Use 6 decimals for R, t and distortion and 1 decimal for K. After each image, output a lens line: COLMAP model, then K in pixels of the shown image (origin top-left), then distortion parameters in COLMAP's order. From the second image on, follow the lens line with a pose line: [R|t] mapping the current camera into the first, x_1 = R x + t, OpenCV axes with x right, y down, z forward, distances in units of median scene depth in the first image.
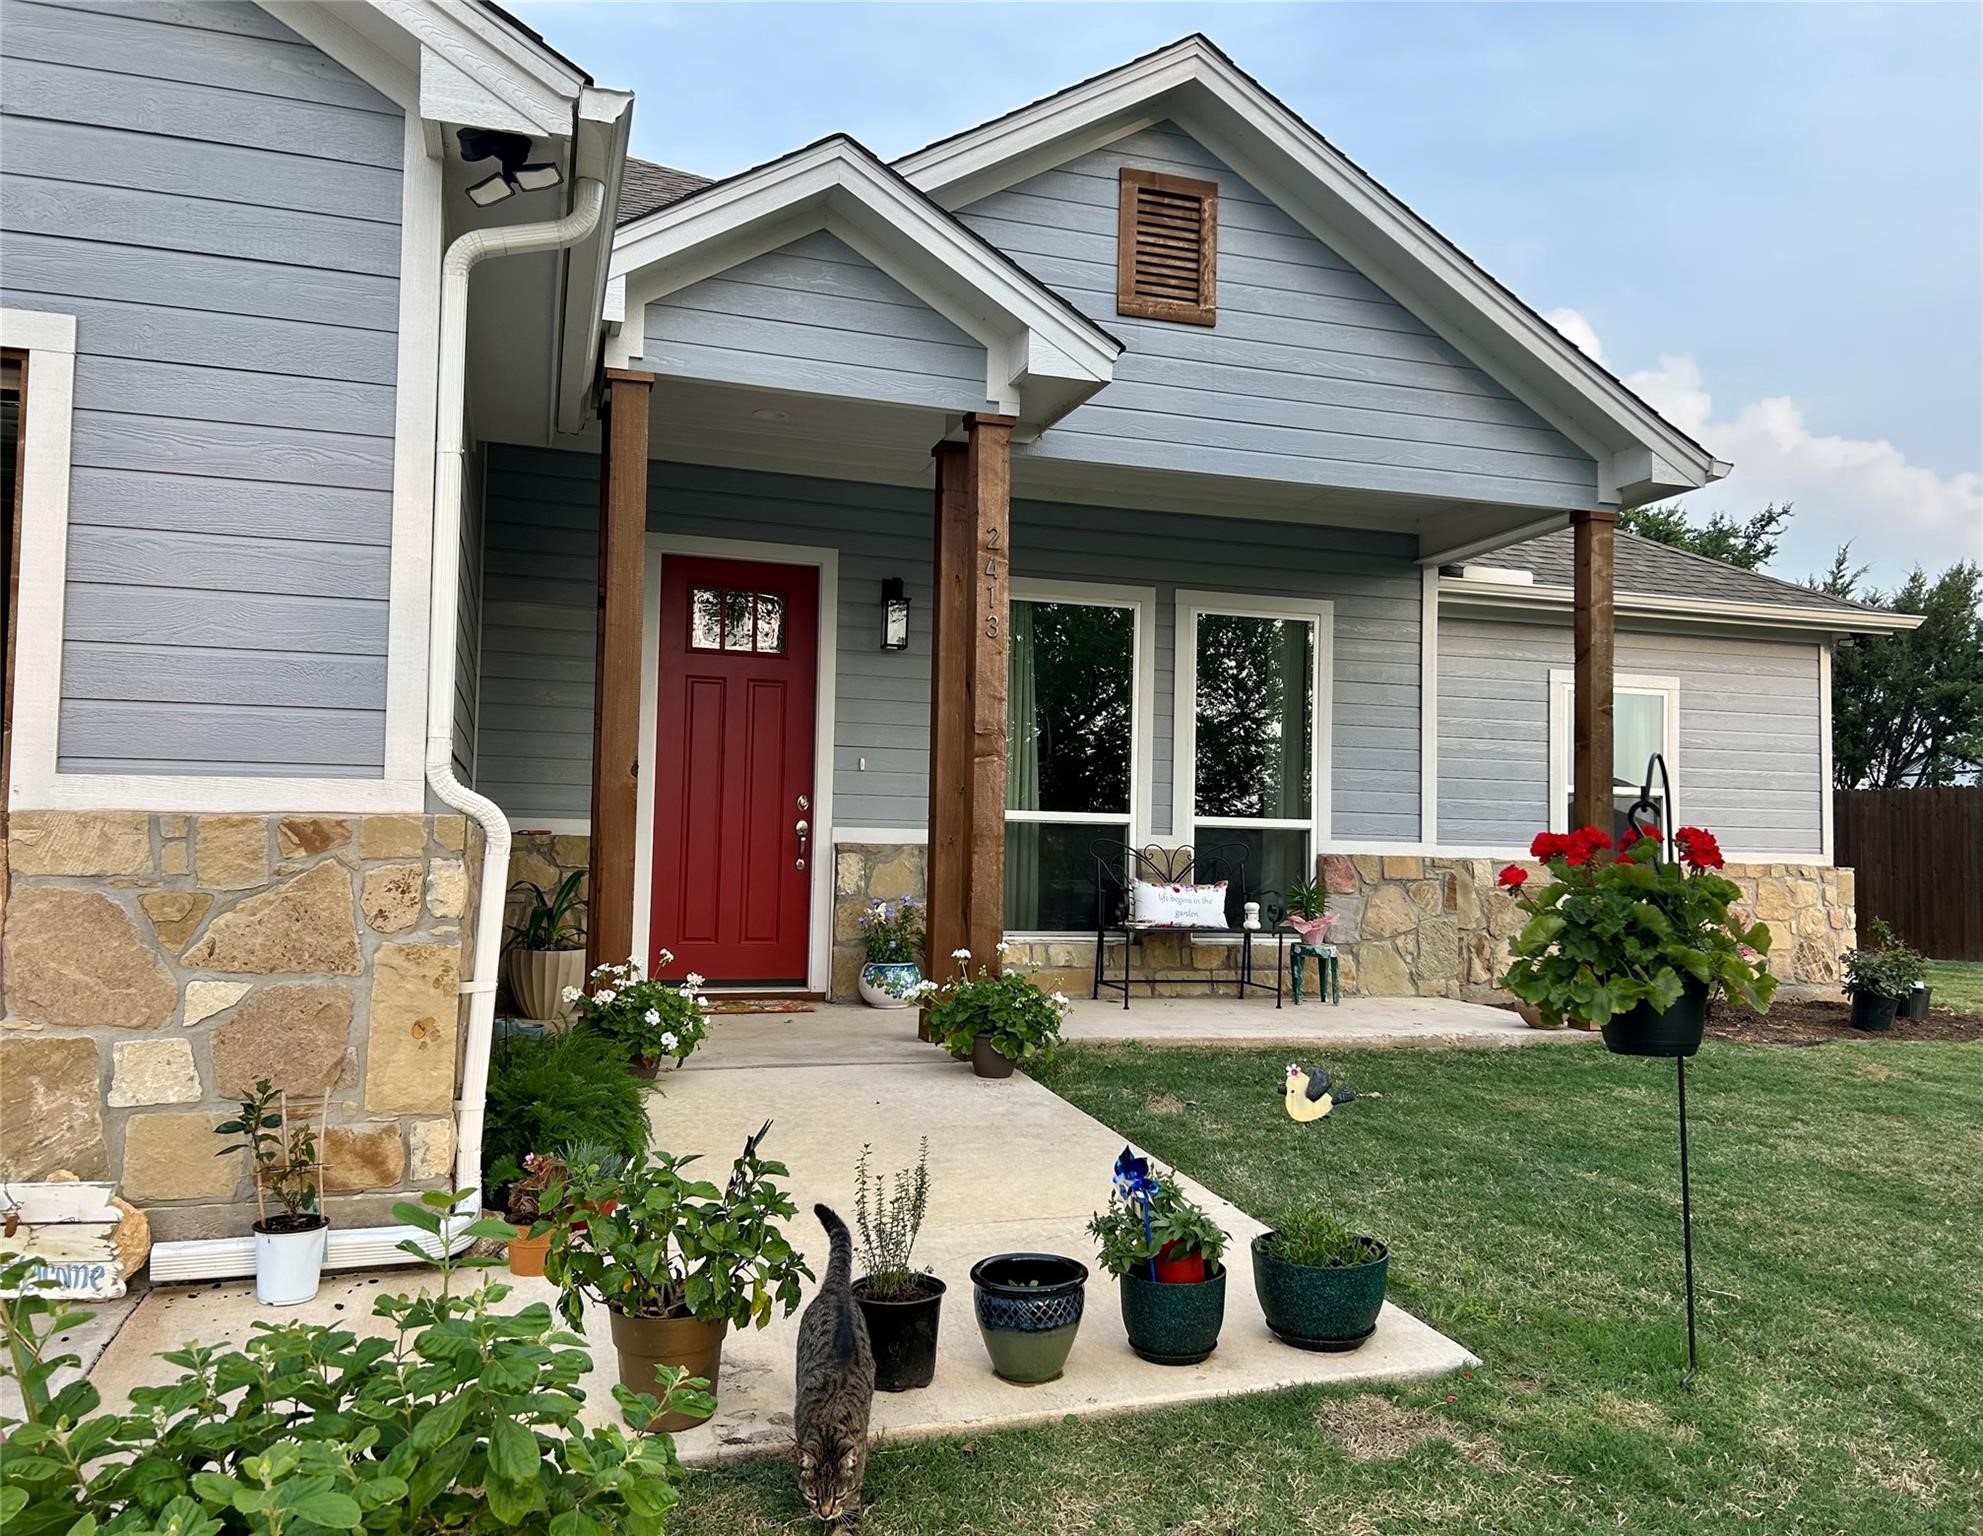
lens RADIAL K [[1560.7, 0, 996.7], [0, 1560.7, 793.9], [0, 0, 1]] dist [0.044932, -0.003738]
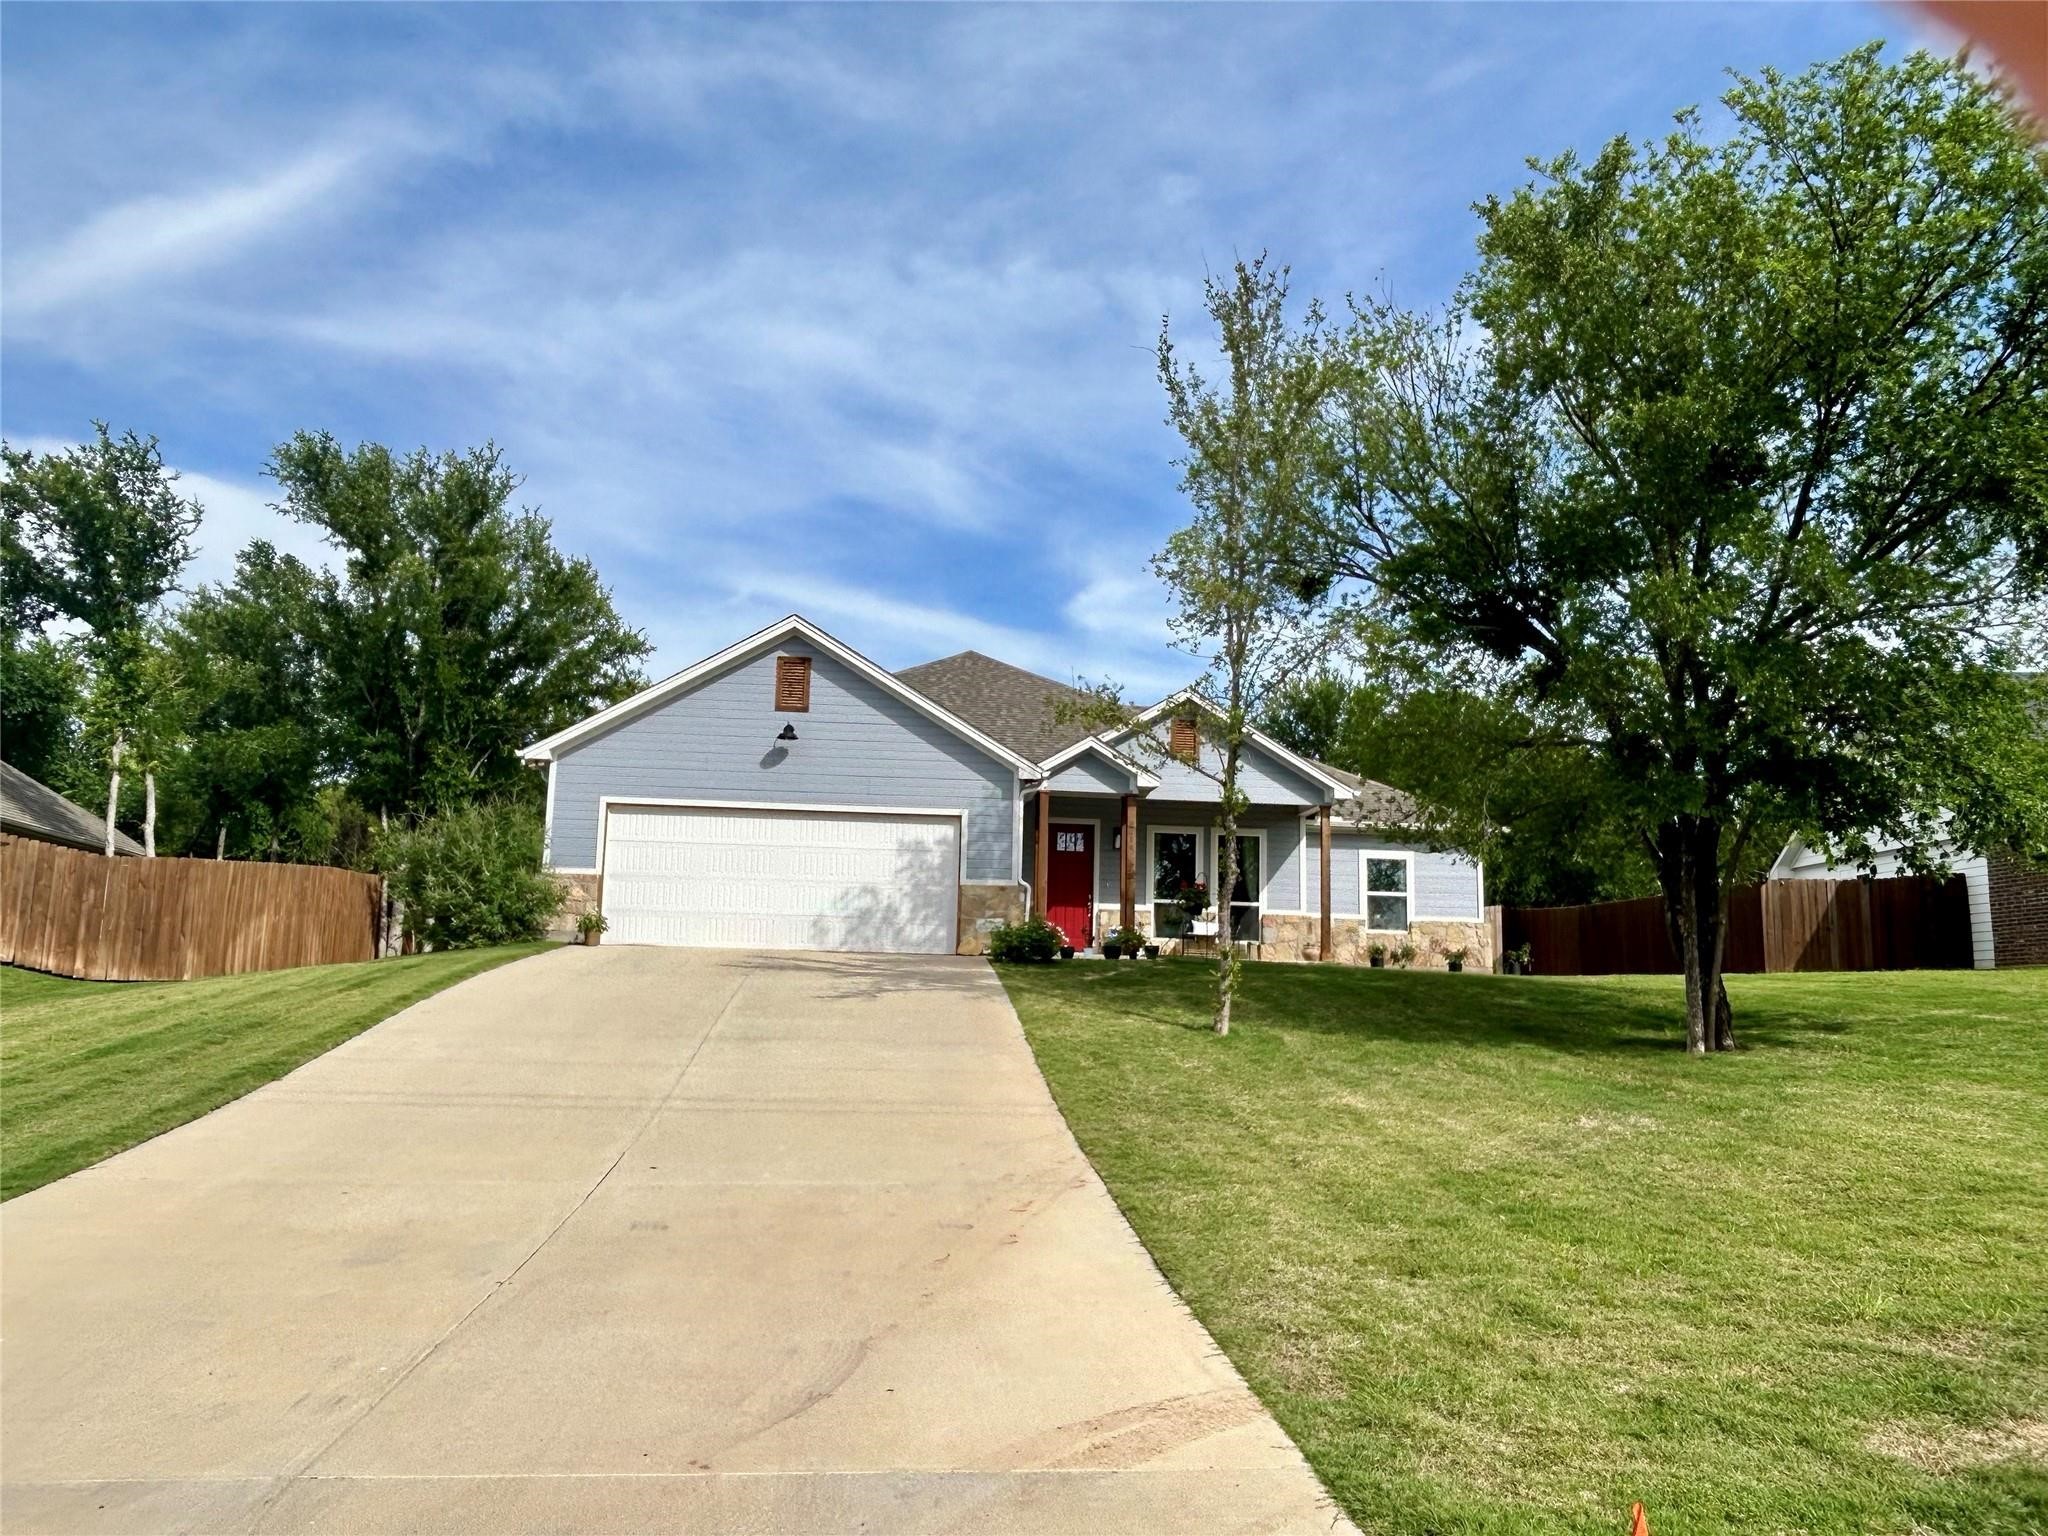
lens RADIAL K [[1430.0, 0, 1024.0], [0, 1430.0, 768.0], [0, 0, 1]] dist [0.071428, 0.000762]
pose [[0.977146, -0.025741, -0.211004, 0.381095], [0.000009, 0.992646, -0.121056, 0.102514], [0.212568, 0.118288, 0.969960, -1.984938]]
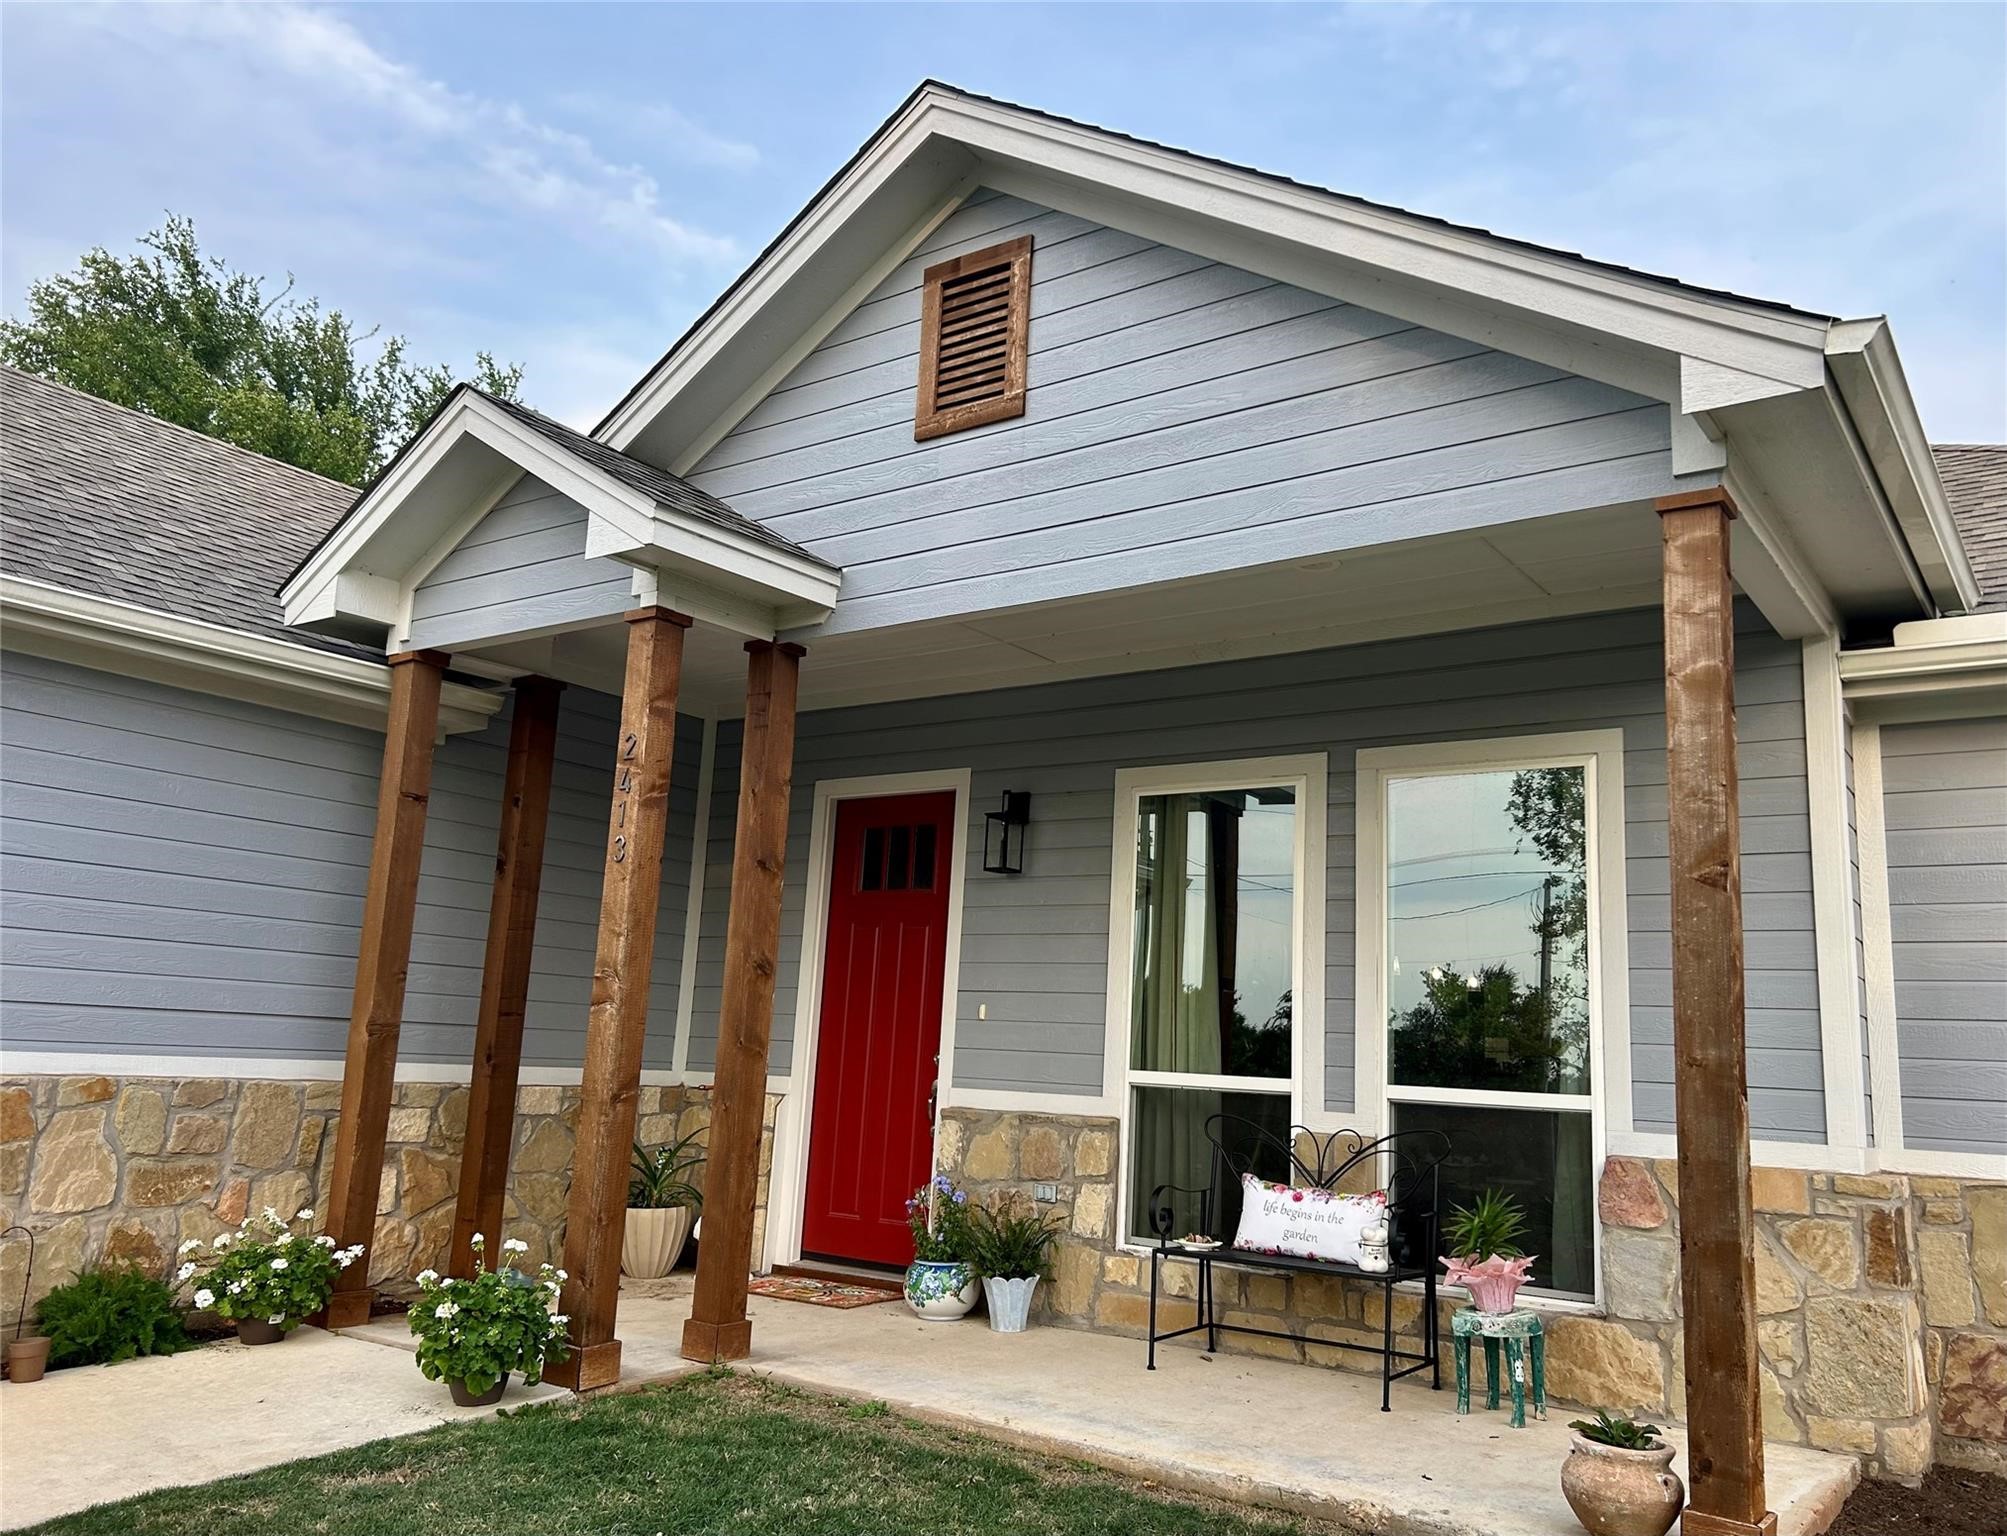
lens RADIAL K [[1534.0, 0, 1003.5], [0, 1534.0, 768.0], [0, 0, 1]] dist [0.105919, -0.200830]
pose [[0.600271, -0.142405, -0.787017, 0.602860], [-0.001754, 0.983784, -0.179346, 0.000137], [0.799795, 0.109037, 0.590288, 0.504705]]
